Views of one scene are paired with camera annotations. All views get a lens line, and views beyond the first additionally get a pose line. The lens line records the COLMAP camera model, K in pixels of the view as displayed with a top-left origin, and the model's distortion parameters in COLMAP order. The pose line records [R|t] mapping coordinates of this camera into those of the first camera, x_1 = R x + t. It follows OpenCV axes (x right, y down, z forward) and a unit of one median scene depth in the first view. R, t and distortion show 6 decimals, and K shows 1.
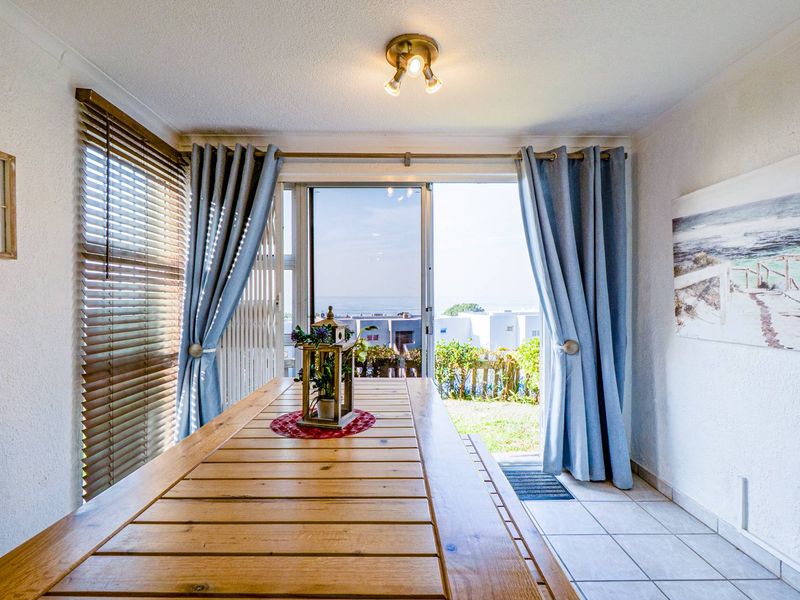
lens RADIAL K [[402.9, 0, 395.2], [0, 402.9, 292.7], [0, 0, 1]] dist [-0.008993, 0.003171]
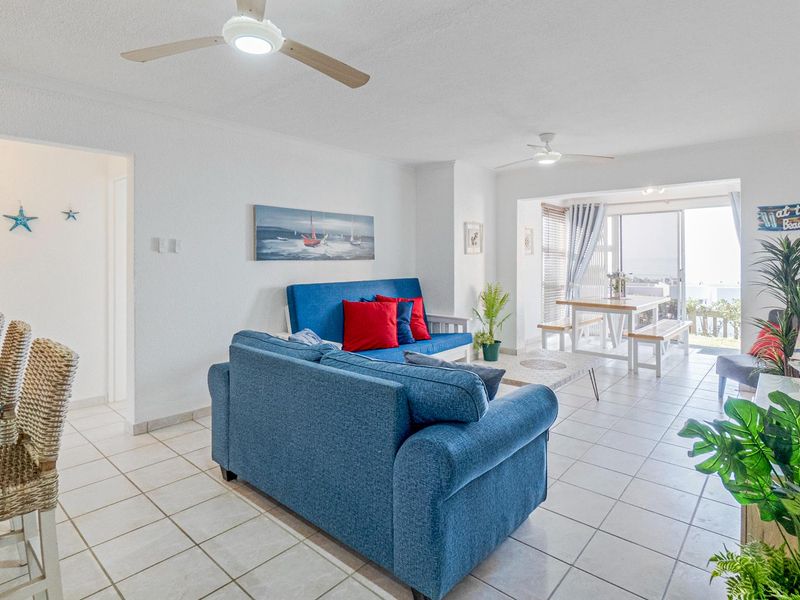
lens RADIAL K [[443.1, 0, 405.6], [0, 443.1, 261.4], [0, 0, 1]] dist [0.013371, -0.003133]
pose [[0.749297, 0.002604, -0.662229, 0.588495], [0.007483, 0.999895, 0.012398, -0.047714], [0.662191, -0.014245, 0.749199, -1.822875]]
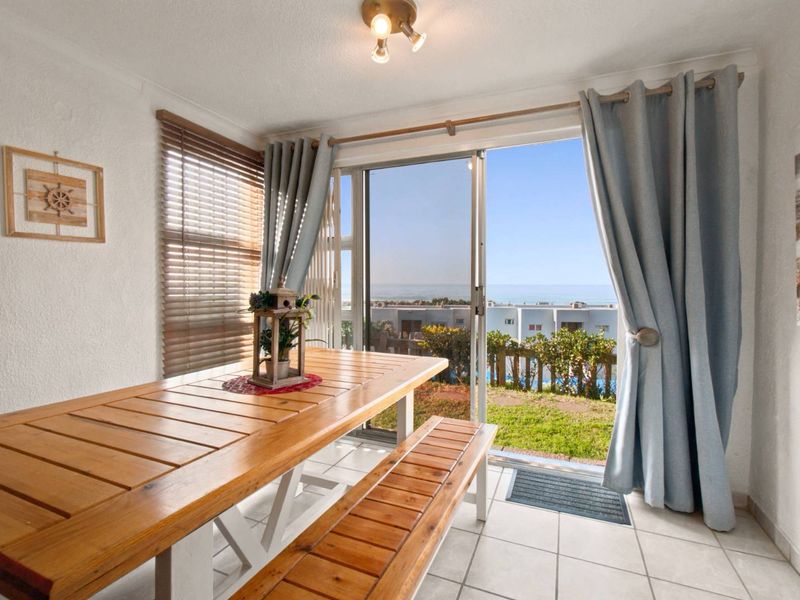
lens RADIAL K [[402.9, 0, 393.0], [0, 402.9, 290.2], [0, 0, 1]] dist [-0.008993, 0.003171]
pose [[0.914003, 0.010408, -0.405574, 0.304683], [-0.000806, 0.999716, 0.023838, 0.025964], [0.405707, -0.021461, 0.913751, 0.082673]]
